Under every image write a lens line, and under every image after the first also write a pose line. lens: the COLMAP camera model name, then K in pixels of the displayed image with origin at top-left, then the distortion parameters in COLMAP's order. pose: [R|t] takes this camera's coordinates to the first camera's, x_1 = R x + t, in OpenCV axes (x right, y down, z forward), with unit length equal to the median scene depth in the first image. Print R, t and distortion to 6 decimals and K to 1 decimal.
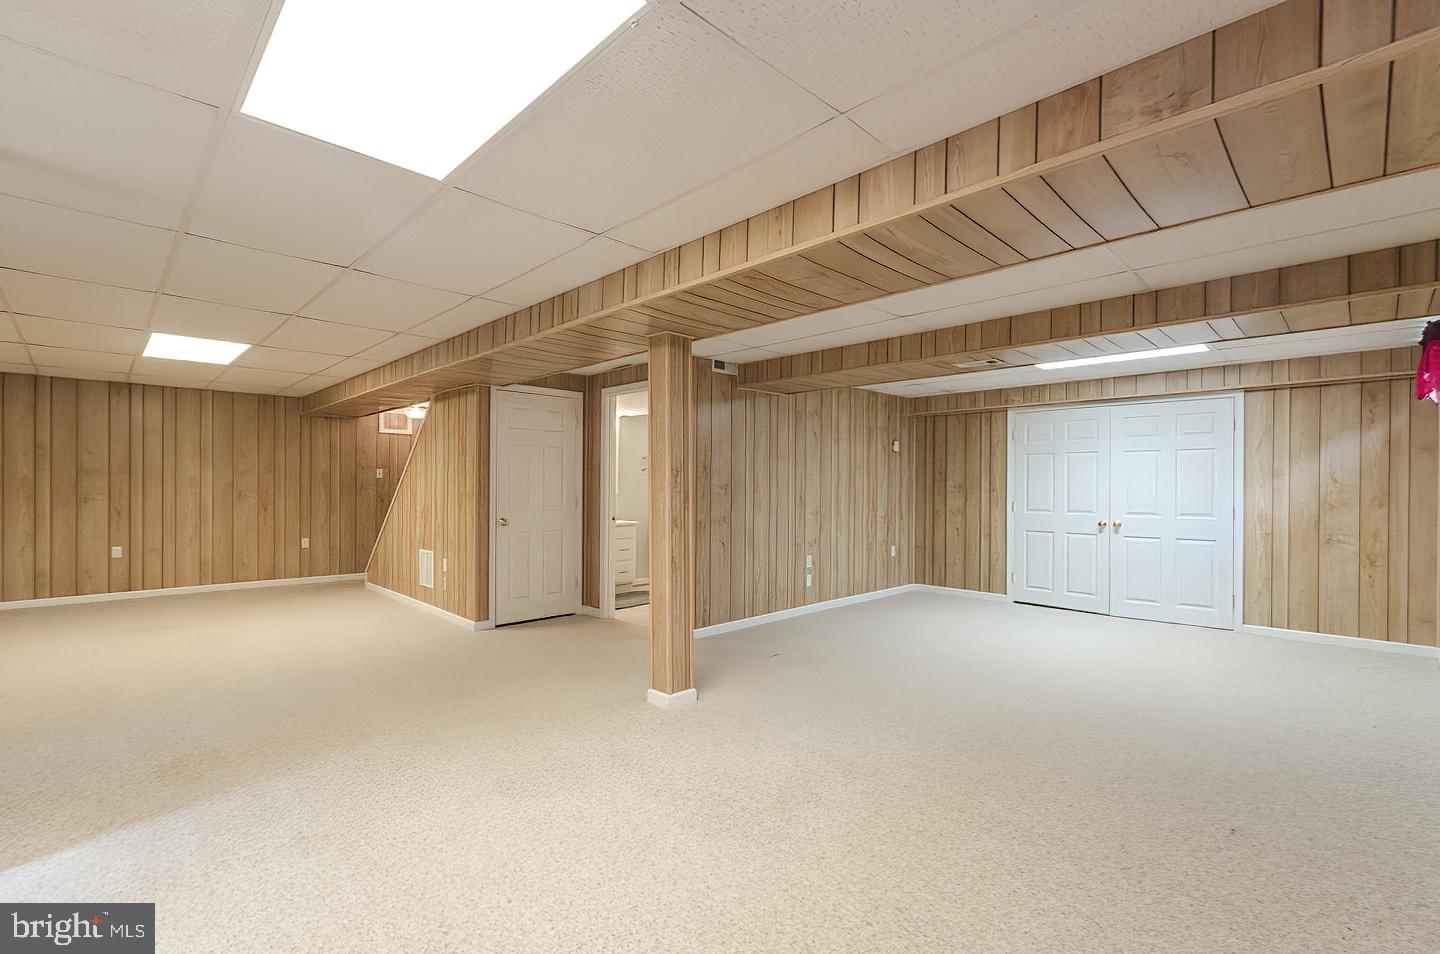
lens RADIAL K [[652.6, 0, 740.6], [0, 652.6, 503.4], [0, 0, 1]] dist [-0.000113, -0.000436]
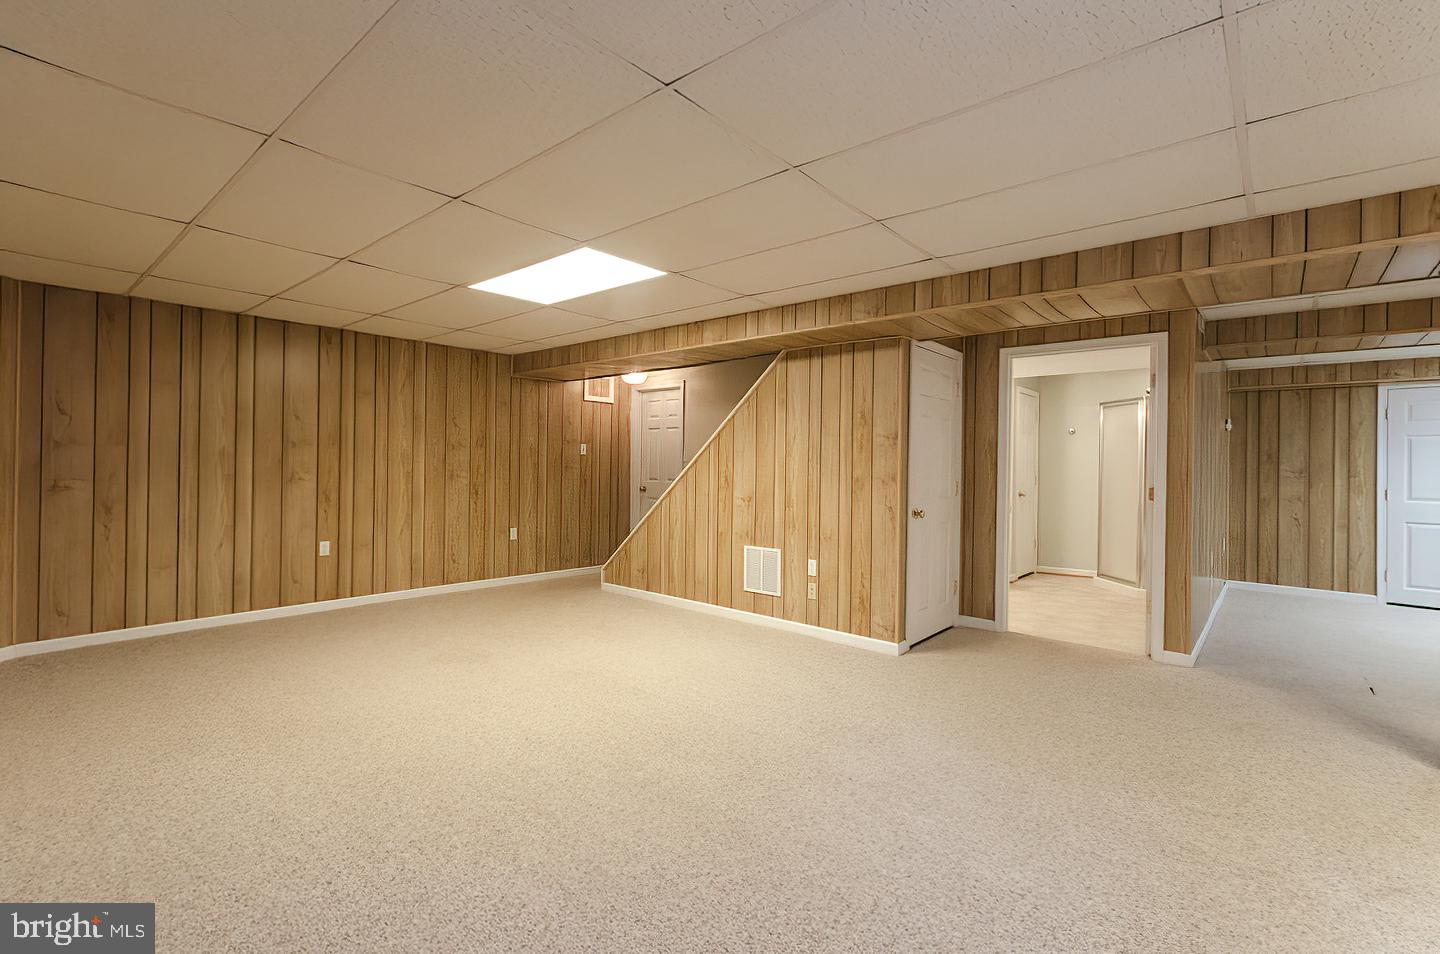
lens RADIAL K [[652.6, 0, 722.3], [0, 652.6, 471.3], [0, 0, 1]] dist [-0.000113, -0.000436]
pose [[0.996880, 0.008067, 0.078524, -0.530771], [-0.006851, 0.999852, -0.015751, -0.006815], [-0.078639, 0.015164, 0.996788, 0.189424]]
